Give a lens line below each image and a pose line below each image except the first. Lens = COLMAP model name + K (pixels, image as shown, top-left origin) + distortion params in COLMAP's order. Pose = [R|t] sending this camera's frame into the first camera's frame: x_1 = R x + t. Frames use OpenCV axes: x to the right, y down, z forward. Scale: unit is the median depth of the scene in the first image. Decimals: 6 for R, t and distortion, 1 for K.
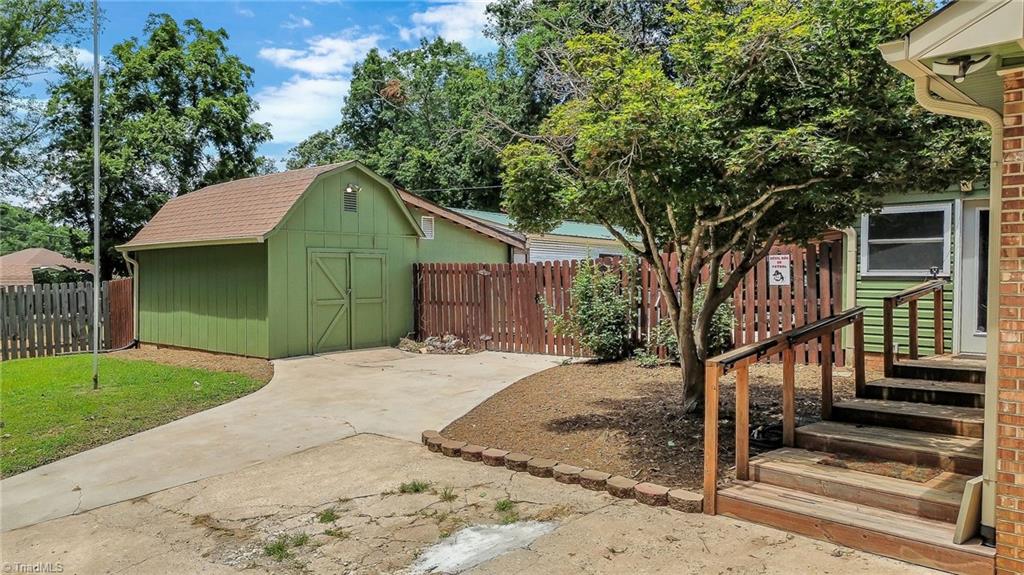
lens RADIAL K [[785.7, 0, 512.0], [0, 785.7, 287.5], [0, 0, 1]] dist [0.129718, -0.124947]
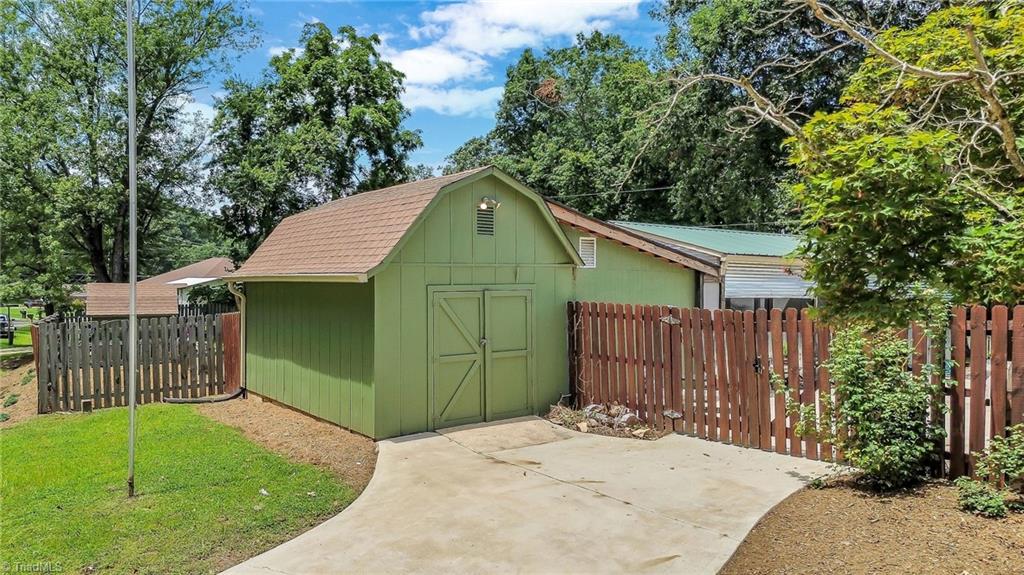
lens RADIAL K [[785.7, 0, 512.0], [0, 785.7, 287.5], [0, 0, 1]] dist [0.129718, -0.124947]
pose [[0.981207, 0.001020, -0.192953, -0.012559], [-0.001510, 0.999996, -0.002397, -0.015231], [0.192950, 0.002643, 0.981205, 0.095086]]
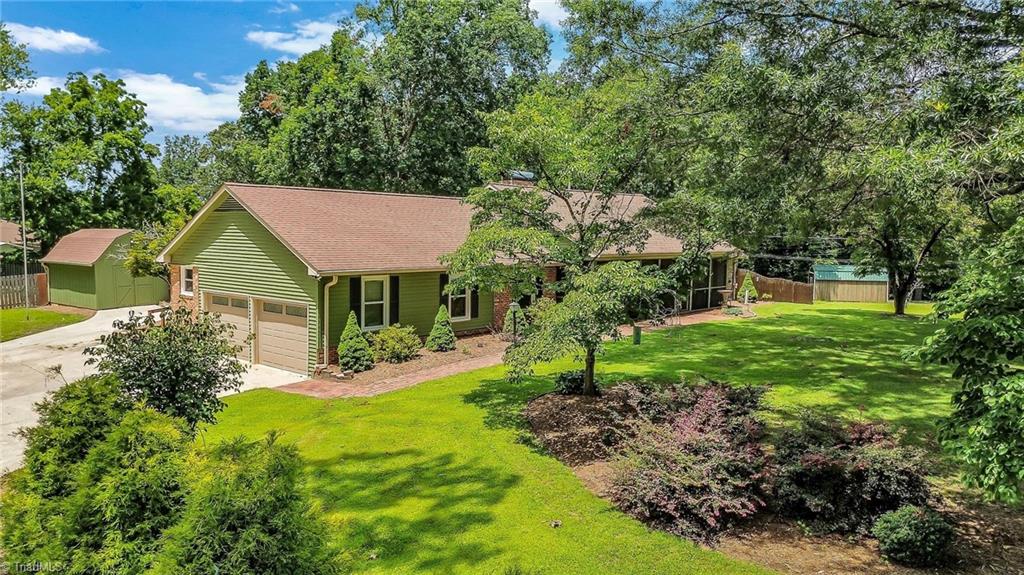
lens RADIAL K [[785.7, 0, 512.0], [0, 785.7, 287.5], [0, 0, 1]] dist [0.129718, -0.124947]
pose [[0.999178, -0.010149, 0.039256, 0.297133], [0.007530, 0.997772, 0.066294, -0.045948], [-0.039842, -0.065944, 0.997028, -0.525826]]
